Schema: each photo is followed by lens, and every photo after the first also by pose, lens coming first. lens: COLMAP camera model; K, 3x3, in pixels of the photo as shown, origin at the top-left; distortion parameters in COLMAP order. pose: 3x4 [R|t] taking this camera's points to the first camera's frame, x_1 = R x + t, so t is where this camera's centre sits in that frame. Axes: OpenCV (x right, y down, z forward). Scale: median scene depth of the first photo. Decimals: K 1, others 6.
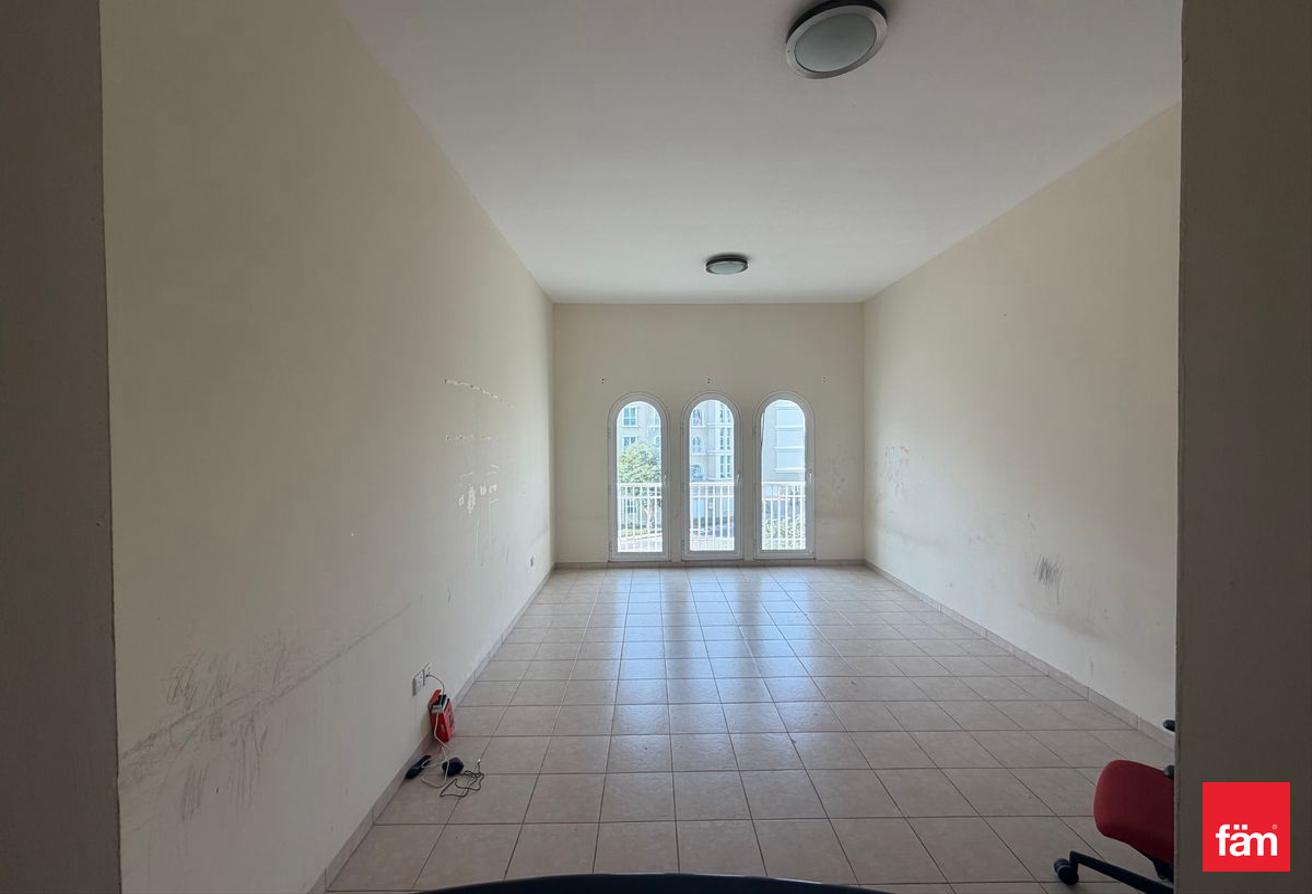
lens RADIAL K [[521.3, 0, 652.3], [0, 521.3, 448.5], [0, 0, 1]] dist [-0.001791, 0.000137]
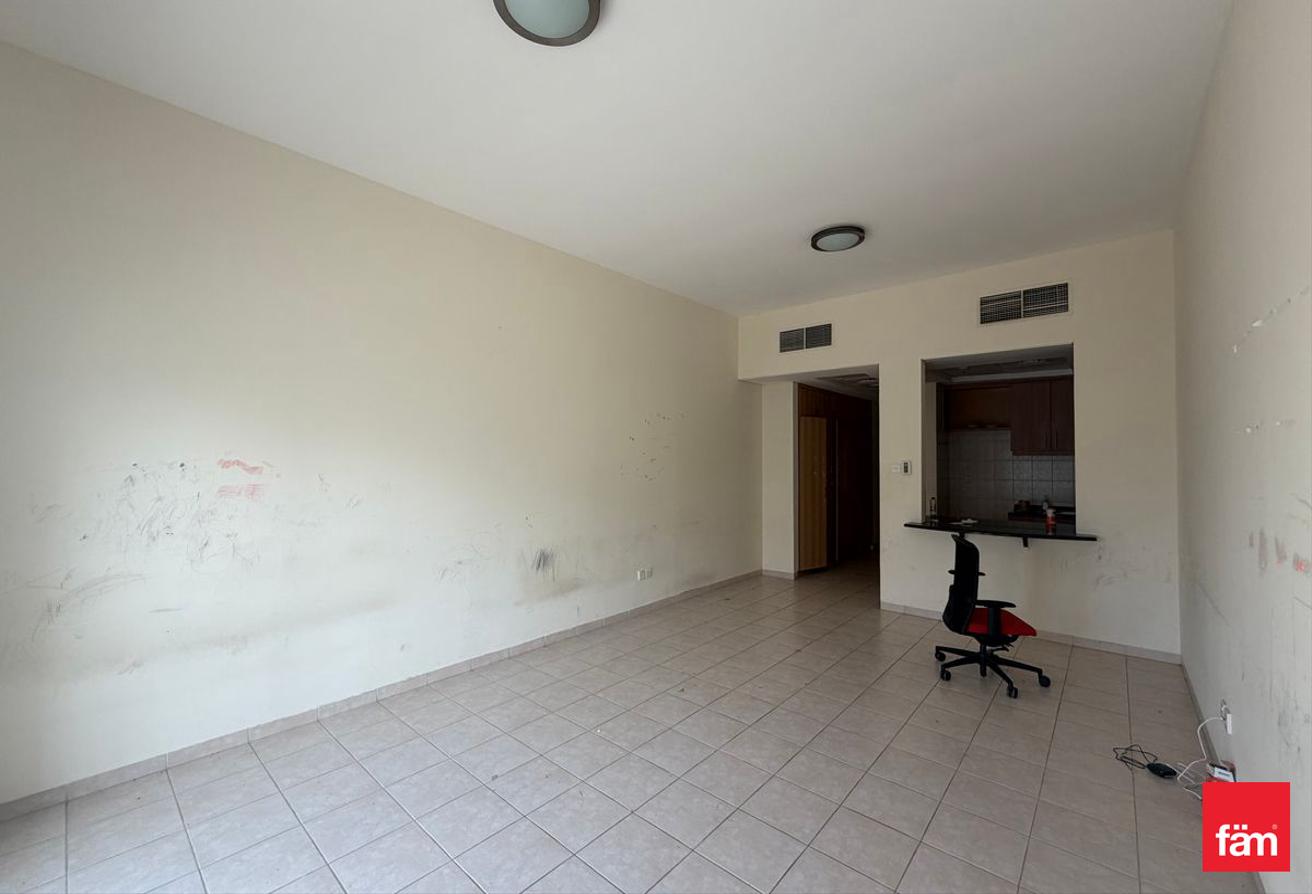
lens RADIAL K [[521.3, 0, 652.3], [0, 521.3, 448.5], [0, 0, 1]] dist [-0.001791, 0.000137]
pose [[-0.744857, 0.017458, 0.666996, -0.133483], [0.016824, 0.999831, -0.007382, -0.004771], [-0.667012, 0.005723, -0.745025, 0.966227]]
